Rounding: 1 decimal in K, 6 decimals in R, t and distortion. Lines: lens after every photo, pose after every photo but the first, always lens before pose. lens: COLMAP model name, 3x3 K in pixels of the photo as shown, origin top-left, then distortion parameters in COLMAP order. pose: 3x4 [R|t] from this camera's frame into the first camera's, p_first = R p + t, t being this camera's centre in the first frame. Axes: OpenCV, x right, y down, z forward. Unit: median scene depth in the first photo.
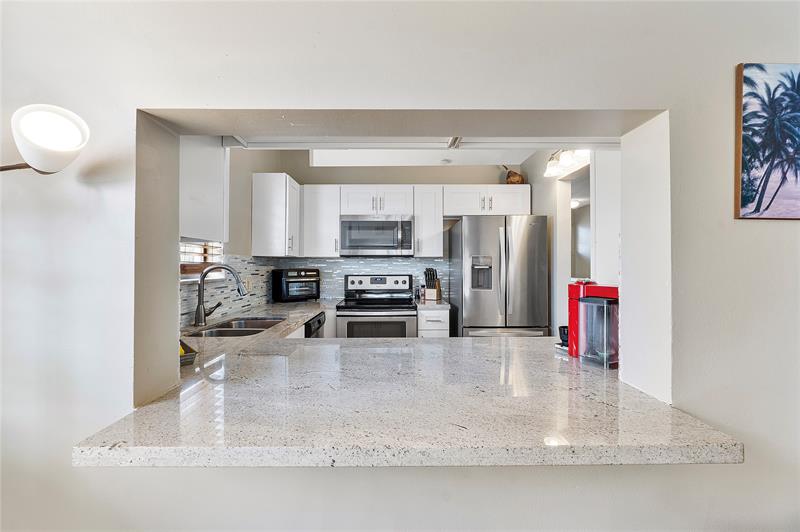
lens RADIAL K [[339.3, 0, 400.0], [0, 339.3, 266.0], [0, 0, 1]] dist [-0.000537, 0.000013]
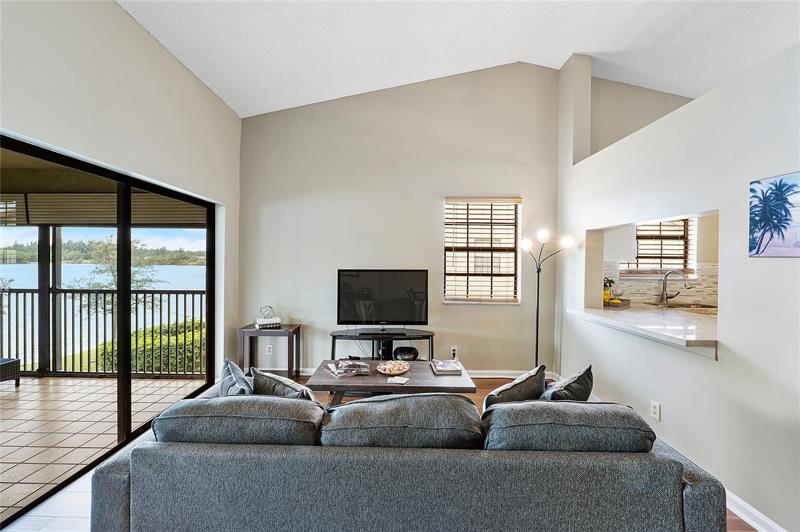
lens RADIAL K [[334.9, 0, 385.8], [0, 334.9, 264.6], [0, 0, 1]] dist [-0.016919, -0.000101]
pose [[-0.031717, 0.009940, -0.999447, 3.079280], [-0.007808, 0.999918, 0.010193, -0.098124], [0.999466, 0.008127, -0.031637, -1.153272]]
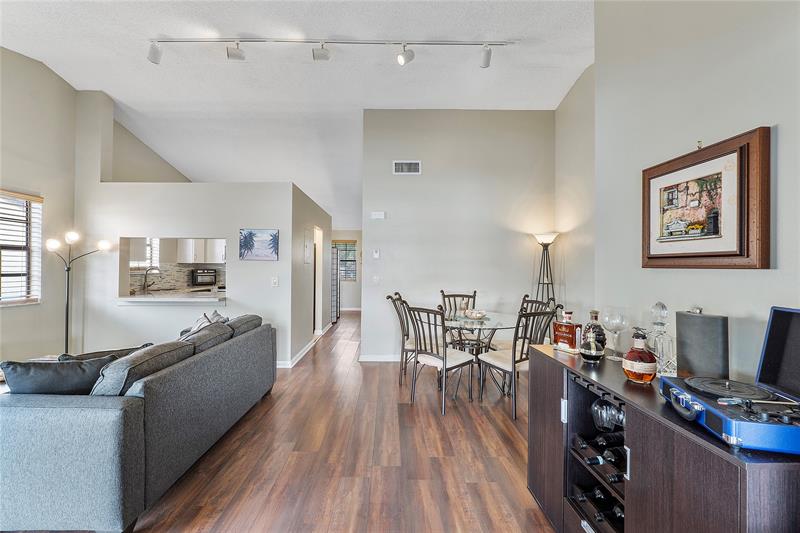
lens RADIAL K [[339.3, 0, 400.0], [0, 339.3, 266.5], [0, 0, 1]] dist [-0.000537, 0.000013]
pose [[0.999921, 0.003982, 0.011926, 3.356412], [-0.003983, 0.999992, 0.000042, -0.047286], [-0.011926, -0.000090, 0.999929, -4.122608]]
